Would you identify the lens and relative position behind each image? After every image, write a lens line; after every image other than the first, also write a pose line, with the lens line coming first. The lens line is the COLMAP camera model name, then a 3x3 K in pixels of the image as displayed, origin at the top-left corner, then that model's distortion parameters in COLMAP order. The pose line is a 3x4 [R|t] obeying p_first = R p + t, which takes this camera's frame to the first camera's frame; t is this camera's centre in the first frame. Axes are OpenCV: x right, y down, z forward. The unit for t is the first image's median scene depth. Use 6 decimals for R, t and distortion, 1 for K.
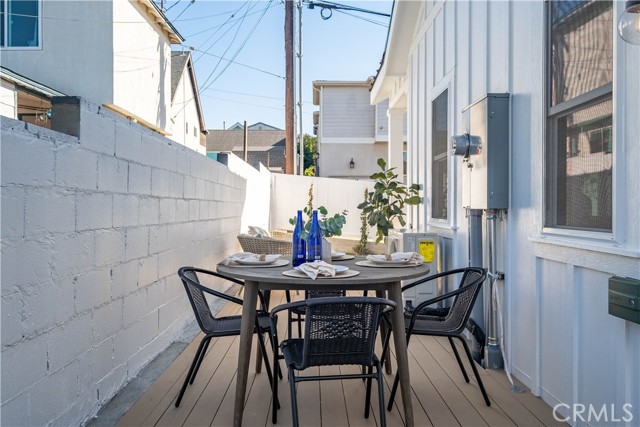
lens RADIAL K [[551.0, 0, 320.0], [0, 551.0, 213.5], [0, 0, 1]] dist [-0.004736, -0.001969]
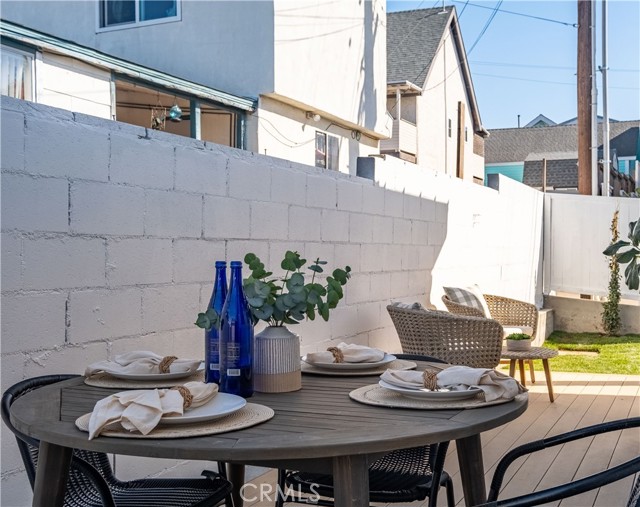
lens RADIAL K [[879.1, 0, 320.0], [0, 879.1, 253.5], [0, 0, 1]] dist [-0.015574, 0.028844]
pose [[0.916321, -0.006842, -0.400386, 0.064299], [0.001986, 0.999919, -0.012543, -0.000595], [0.400440, 0.010699, 0.916261, 0.081329]]
